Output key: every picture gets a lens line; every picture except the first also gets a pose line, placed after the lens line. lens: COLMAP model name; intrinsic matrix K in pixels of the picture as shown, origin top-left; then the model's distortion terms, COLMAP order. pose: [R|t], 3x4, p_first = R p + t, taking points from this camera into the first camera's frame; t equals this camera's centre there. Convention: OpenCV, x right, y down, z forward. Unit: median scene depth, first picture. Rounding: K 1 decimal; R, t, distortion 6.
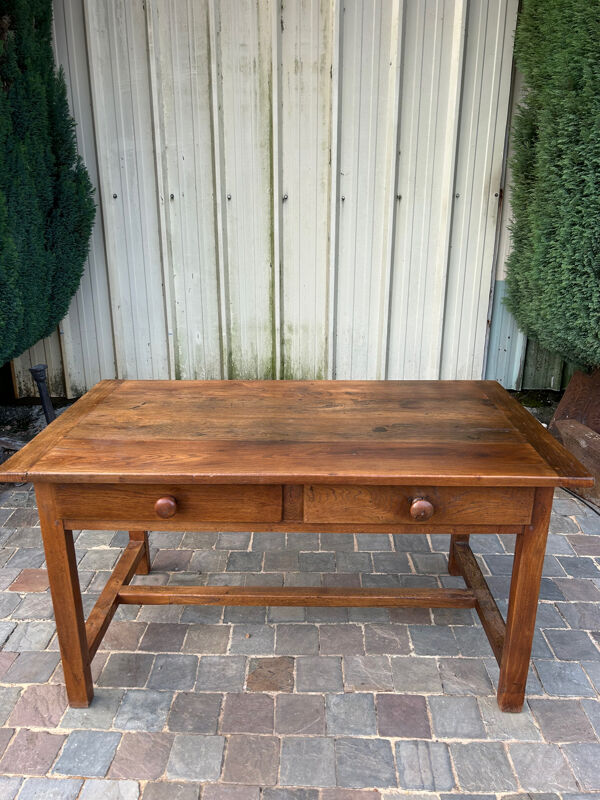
lens RADIAL K [[596.7, 0, 302.4], [0, 596.7, 397.1], [0, 0, 1]] dist [0.035055, -0.019378]
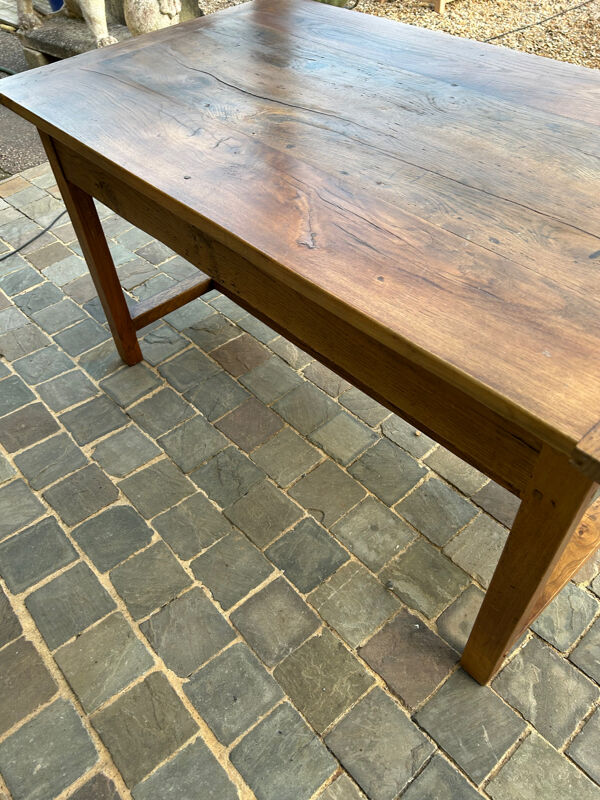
lens RADIAL K [[596.7, 0, 298.5], [0, 596.7, 399.6], [0, 0, 1]] dist [0.035055, -0.019378]
pose [[-0.676613, -0.511985, 0.529214, -0.368232], [0.281170, 0.484606, 0.828312, -0.295961], [-0.680543, 0.709245, -0.183936, 1.209816]]
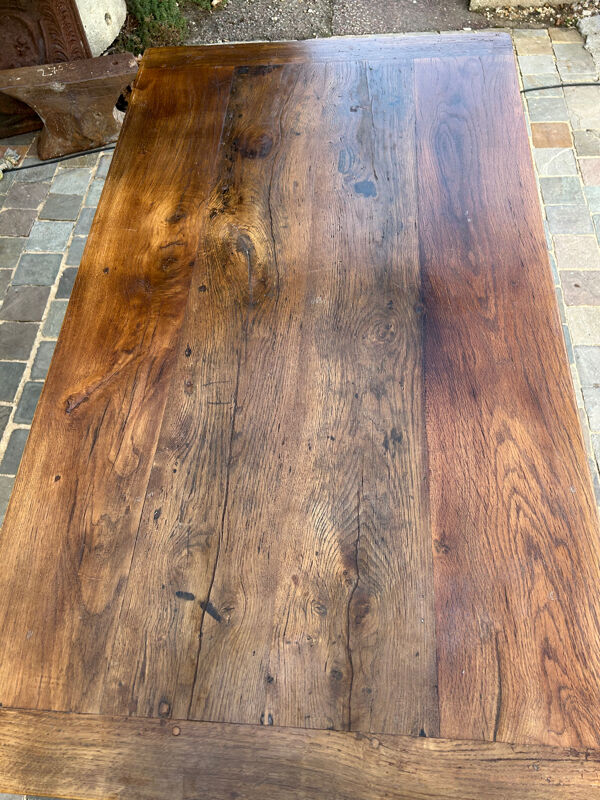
lens RADIAL K [[596.7, 0, 301.1], [0, 596.7, 407.5], [0, 0, 1]] dist [0.035055, -0.019378]
pose [[0.046166, -0.875450, 0.481099, -0.329484], [0.379391, 0.460892, 0.802273, -0.322382], [-0.924084, 0.145487, 0.353415, 0.739941]]
